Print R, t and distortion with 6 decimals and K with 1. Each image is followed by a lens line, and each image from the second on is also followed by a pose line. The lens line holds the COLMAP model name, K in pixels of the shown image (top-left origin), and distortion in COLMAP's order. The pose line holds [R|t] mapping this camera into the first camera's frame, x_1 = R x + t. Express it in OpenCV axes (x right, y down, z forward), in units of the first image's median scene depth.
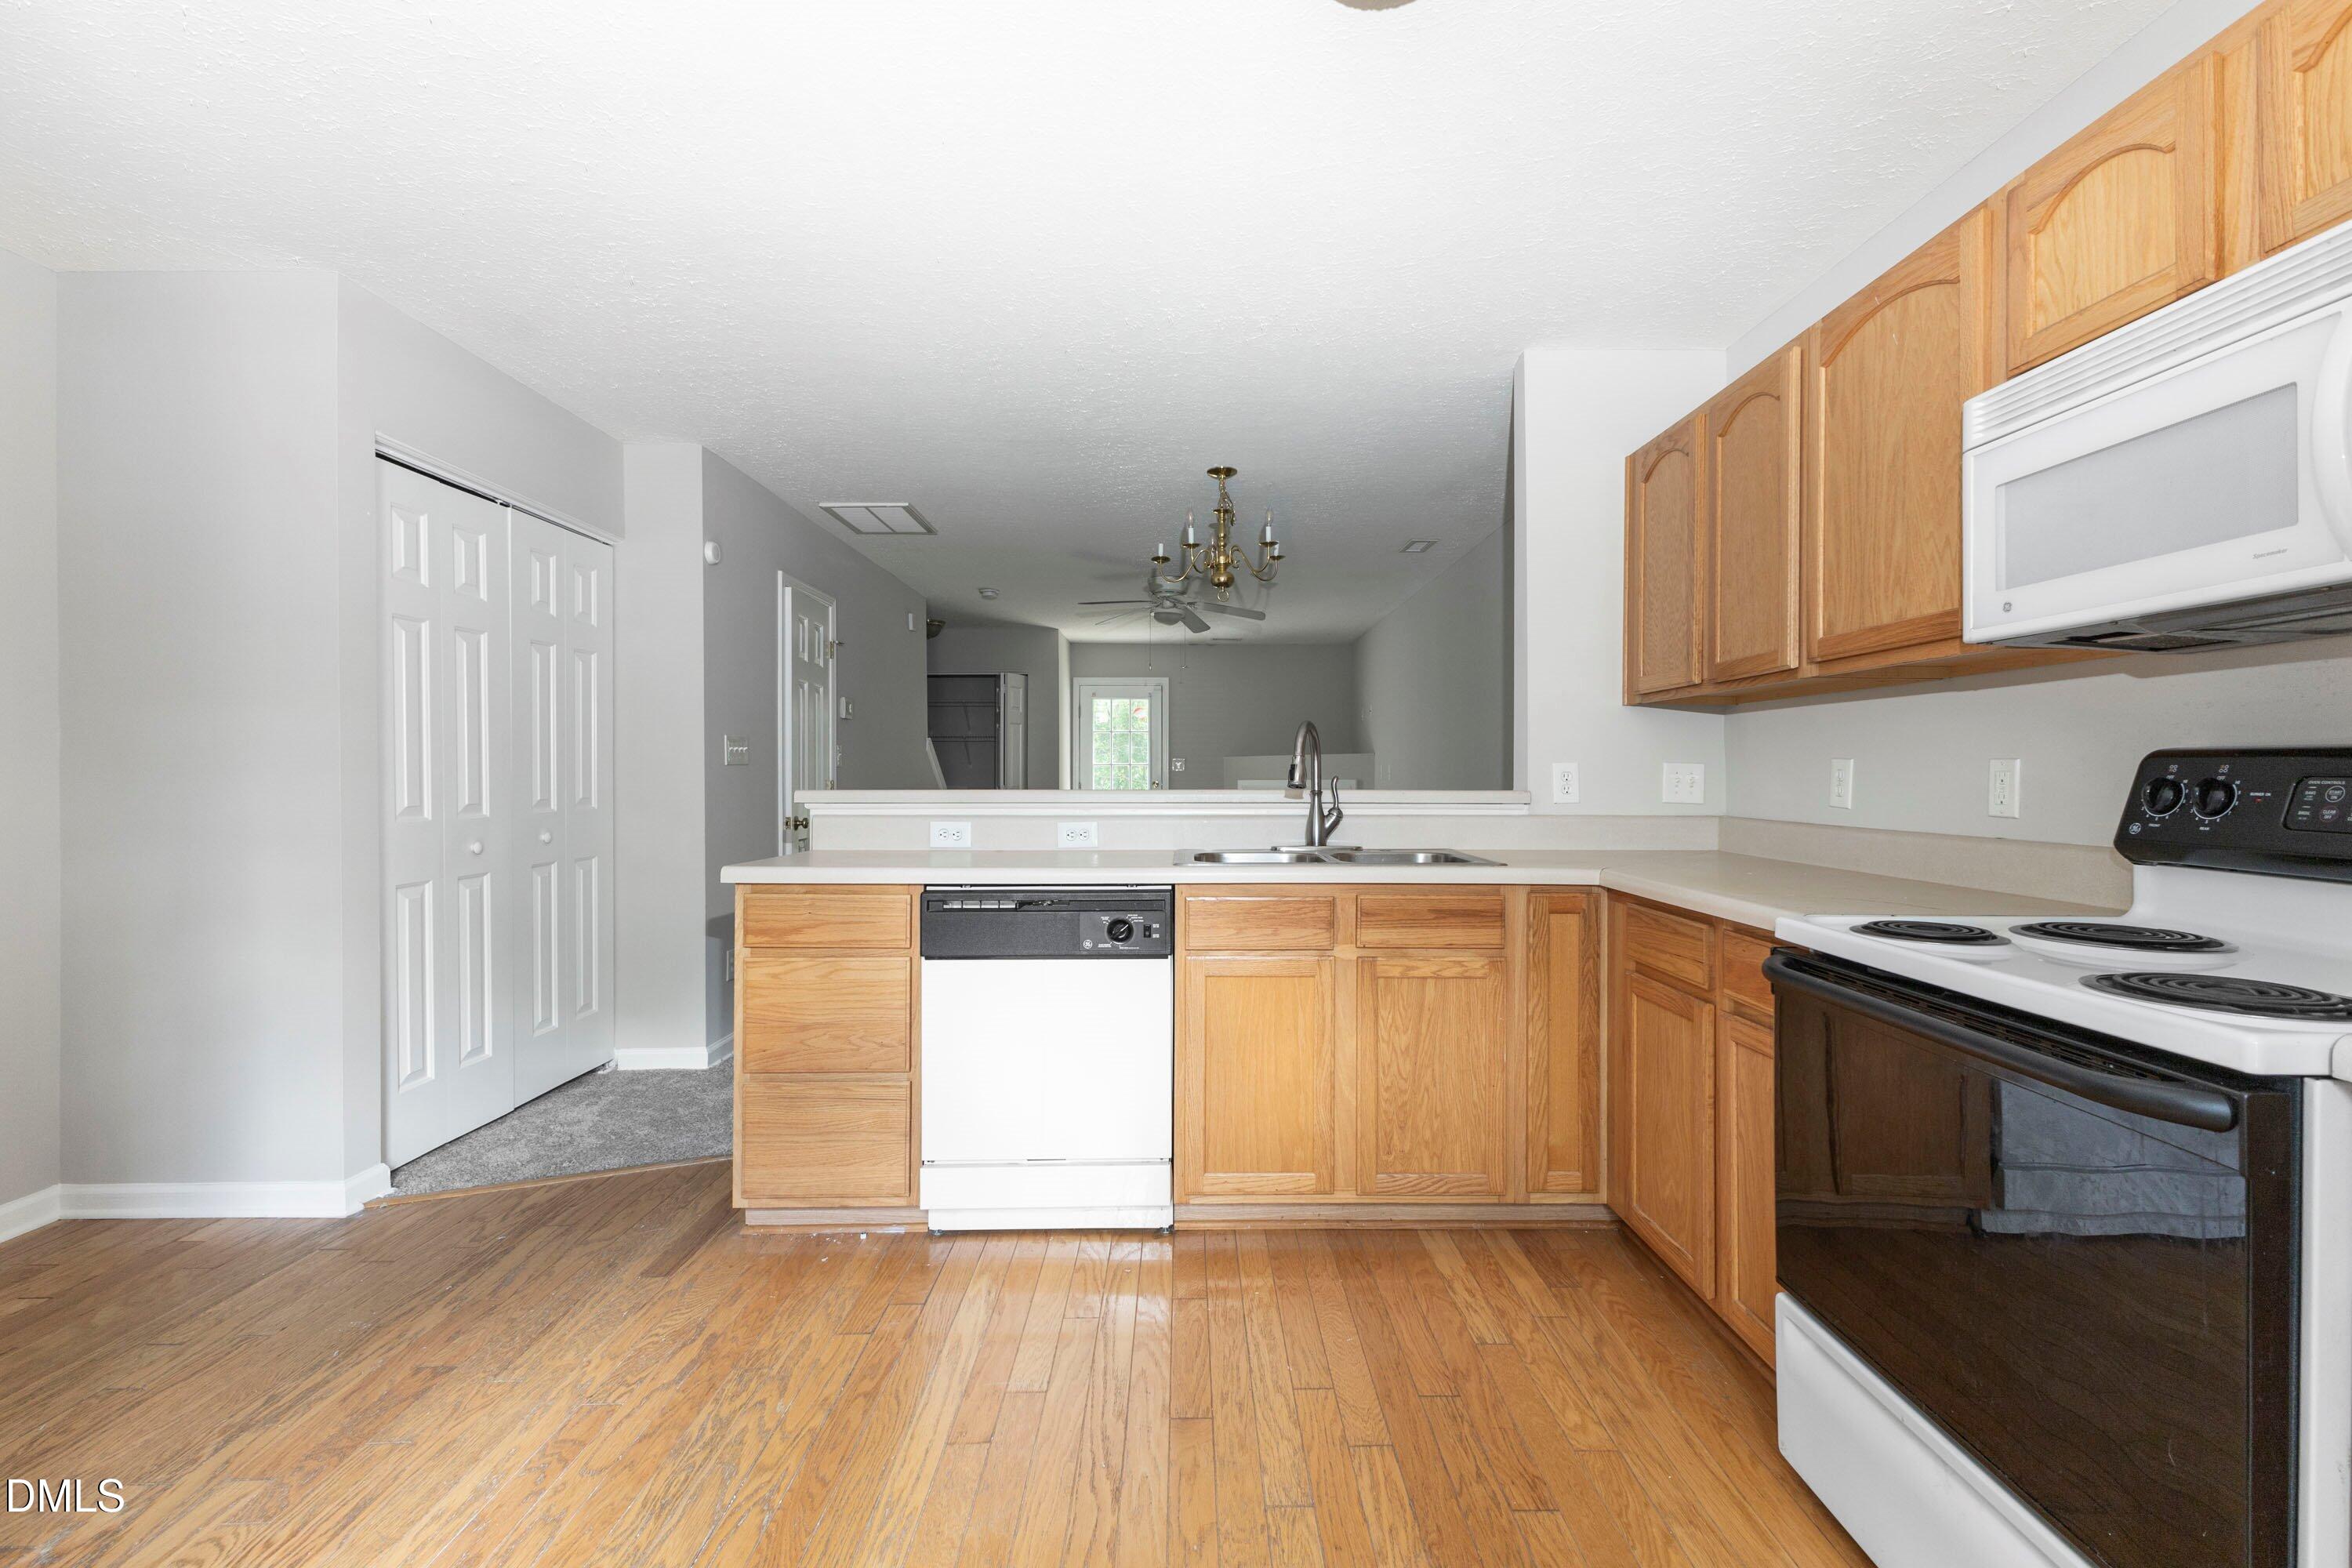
lens RADIAL K [[1018.9, 0, 1206.3], [0, 1018.9, 777.2], [0, 0, 1]] dist [0.005259, -0.000069]
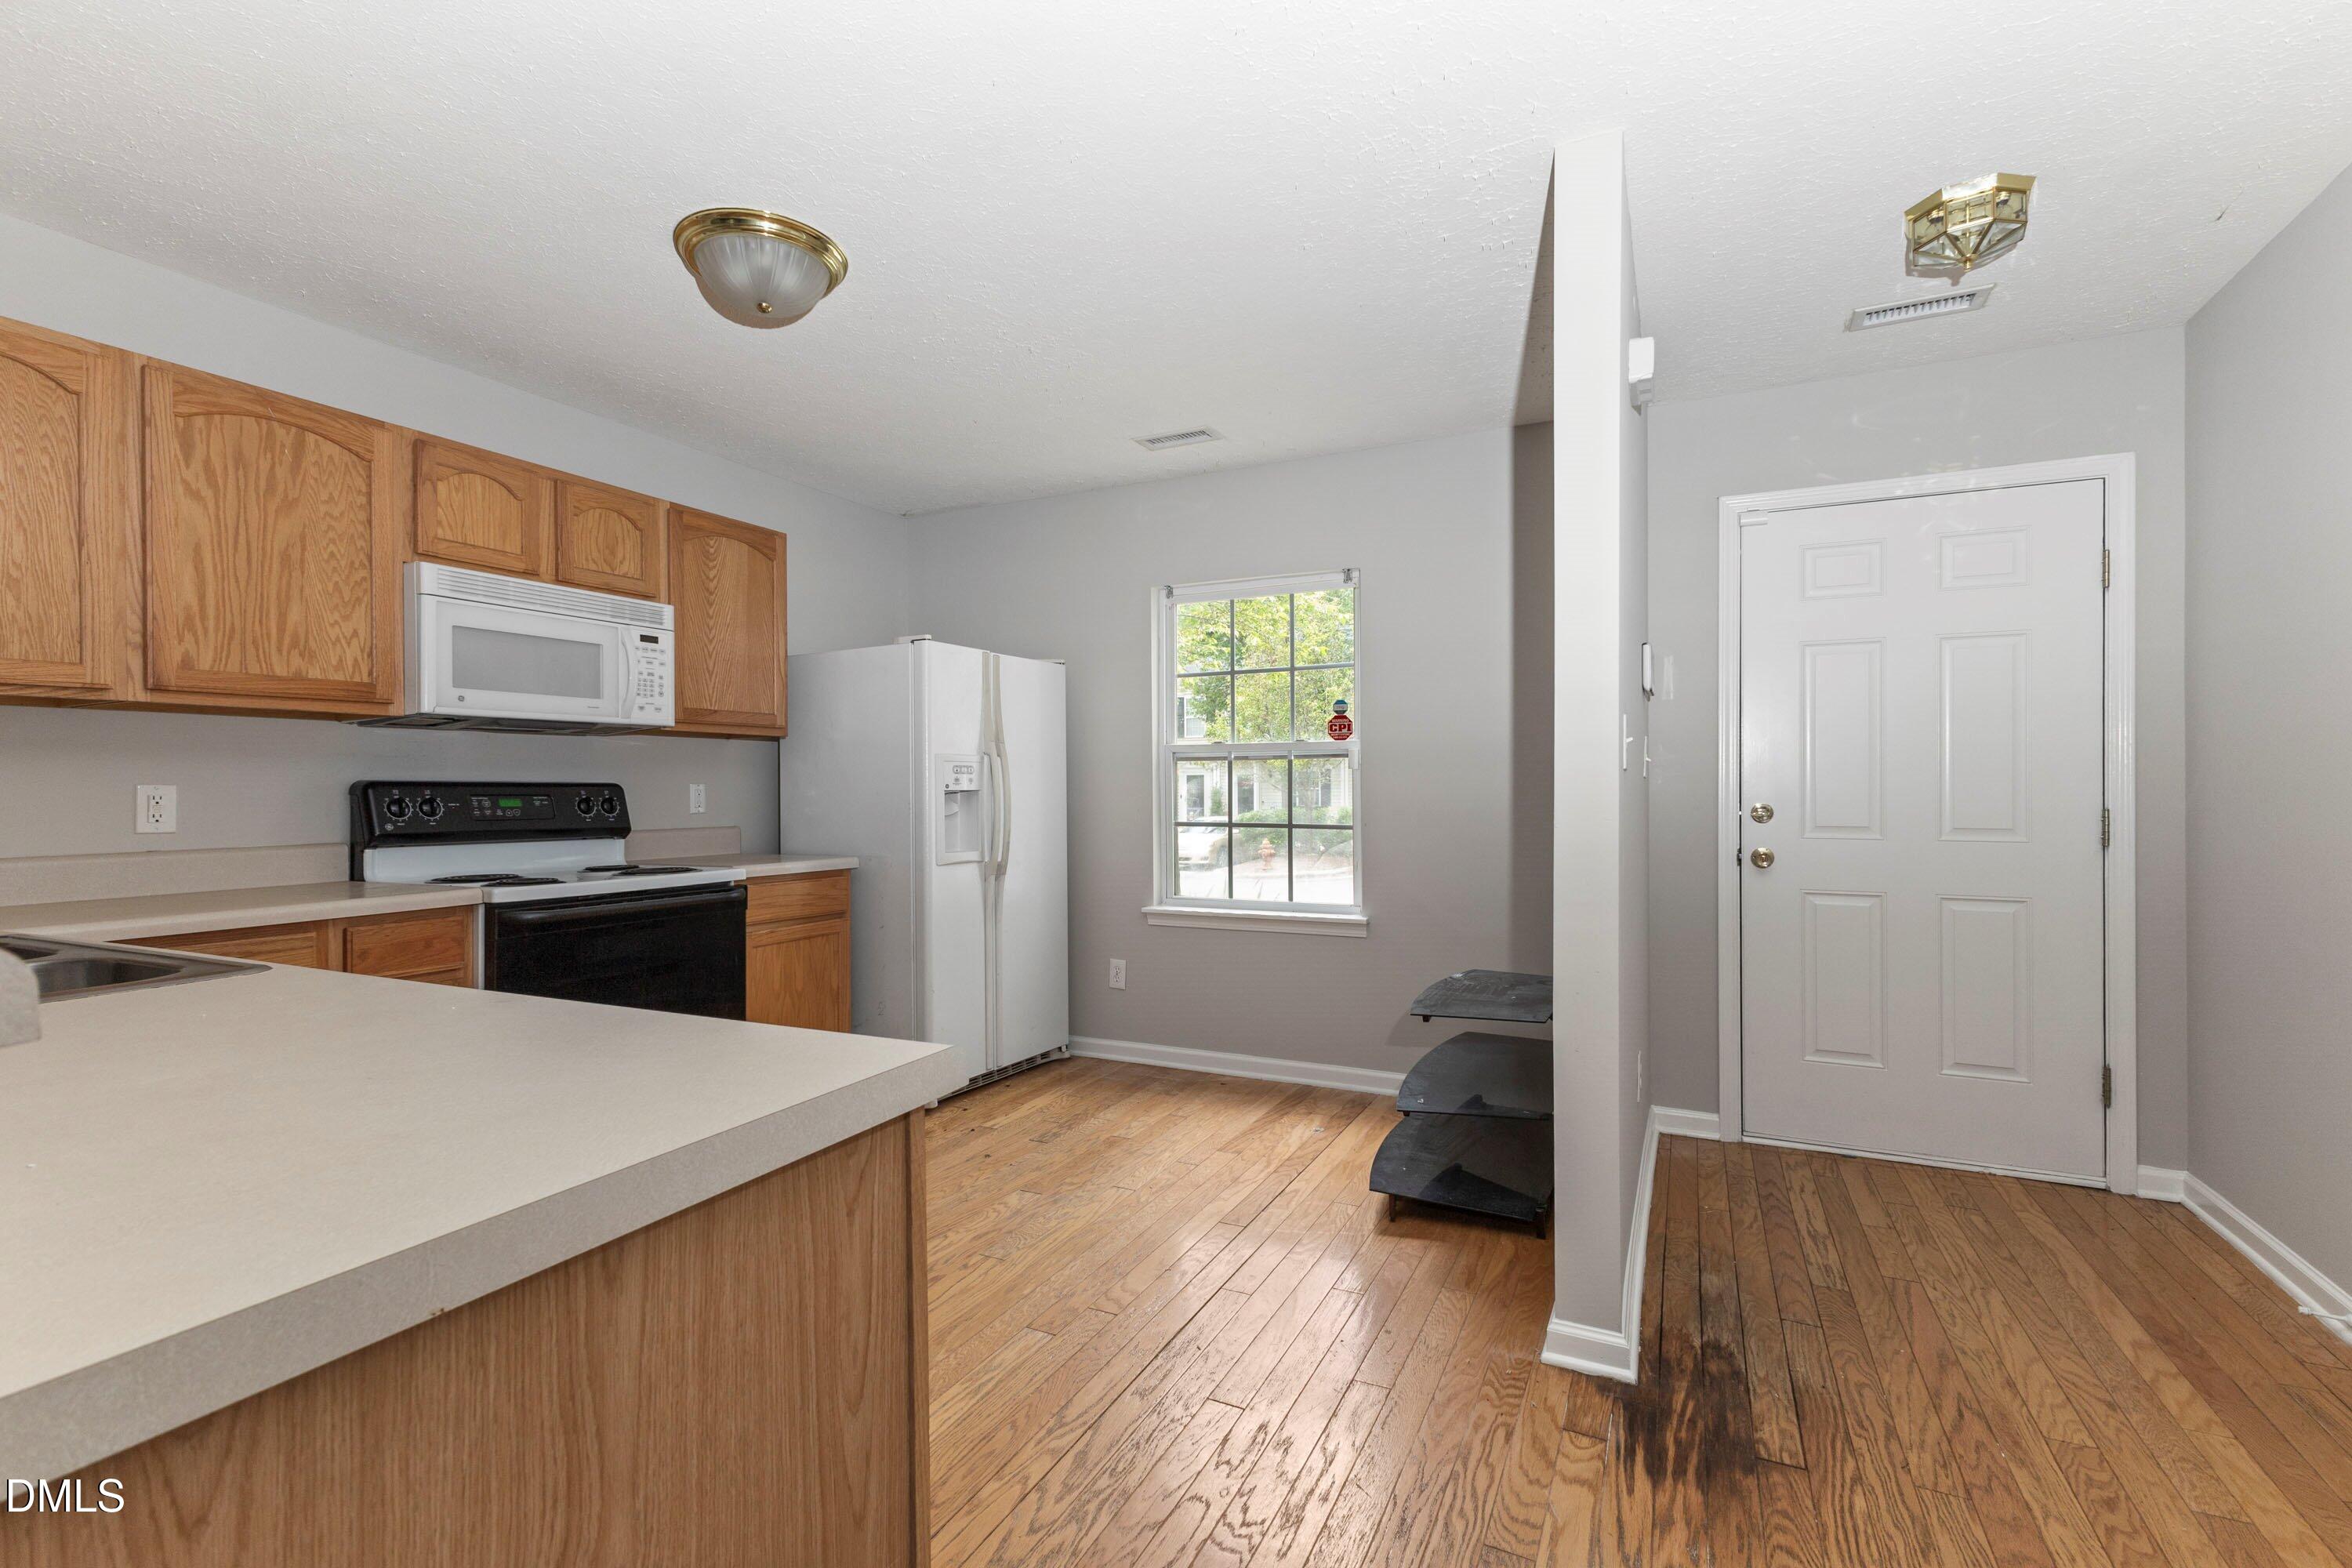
lens RADIAL K [[1018.9, 0, 1166.9], [0, 1018.9, 785.7], [0, 0, 1]] dist [0.005259, -0.000069]
pose [[-0.882793, 0.006529, 0.469716, -0.896441], [0.006878, 0.999976, -0.000972, -0.006886], [-0.469711, 0.002373, -0.882817, 1.621996]]
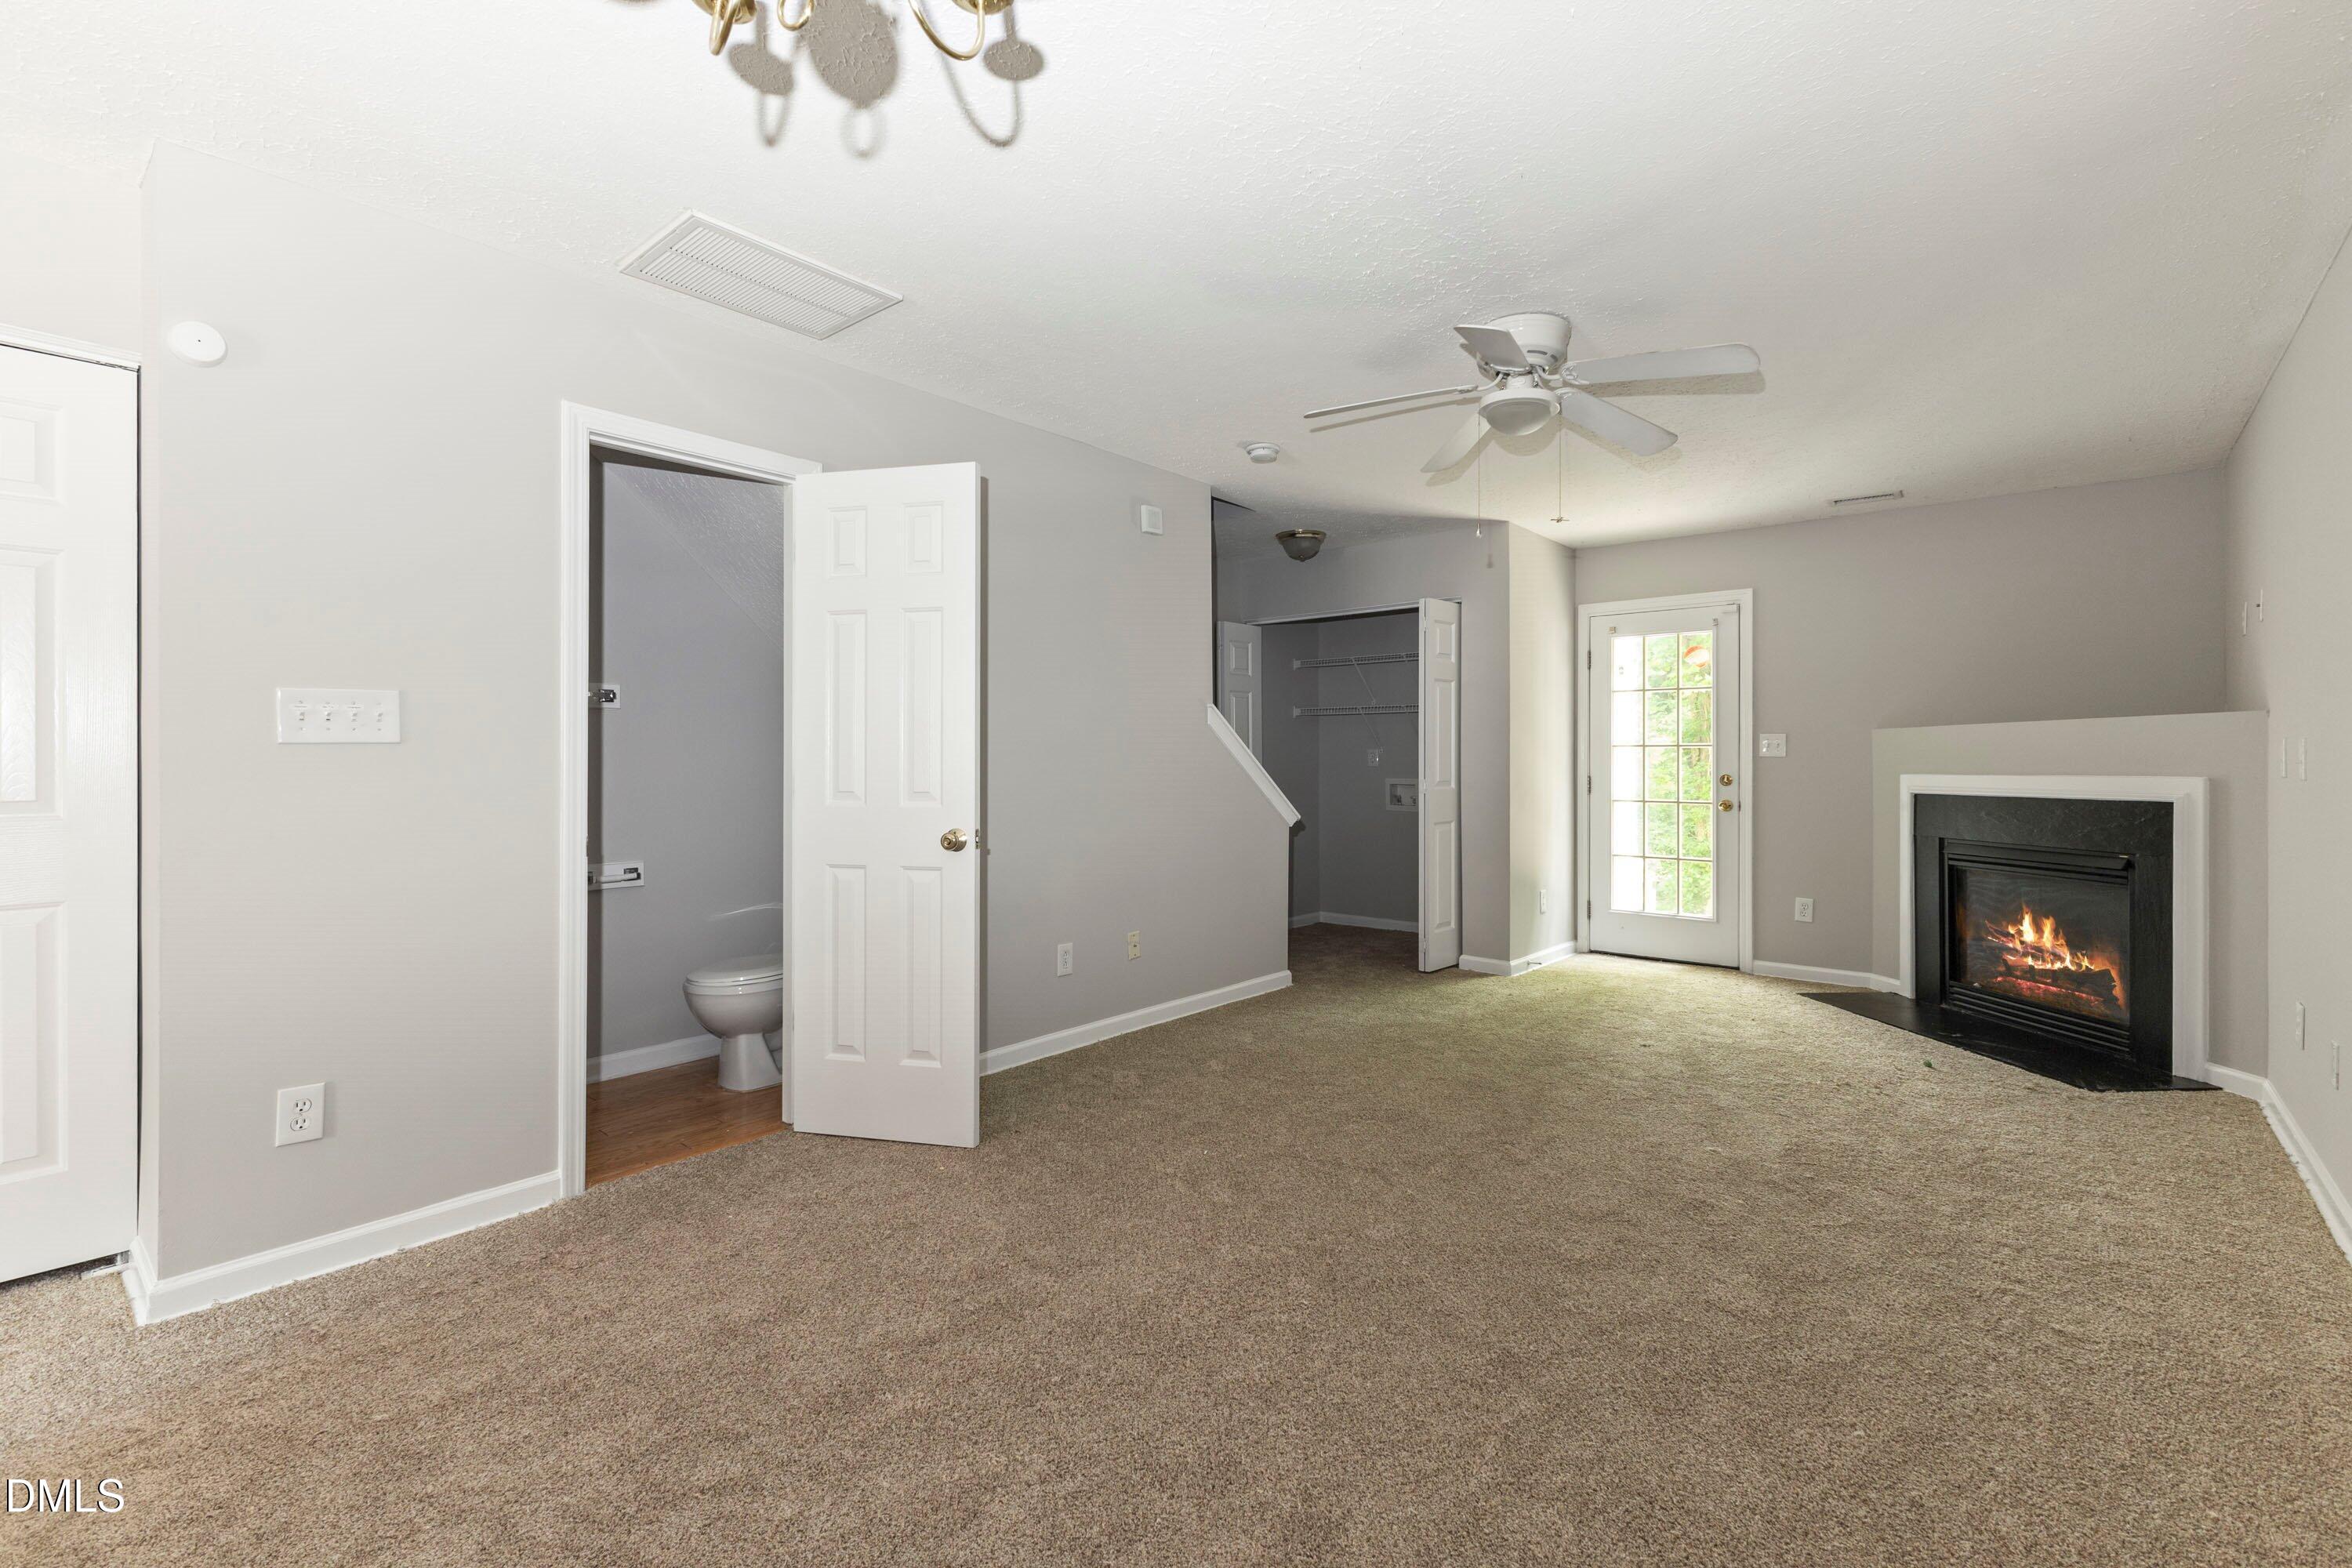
lens RADIAL K [[1018.9, 0, 1178.6], [0, 1018.9, 772.2], [0, 0, 1]] dist [0.005259, -0.000069]
pose [[0.747693, 0.001561, -0.664043, 0.135475], [-0.001928, 0.999998, 0.000180, 0.004154], [0.664042, 0.001145, 0.747694, 0.521803]]
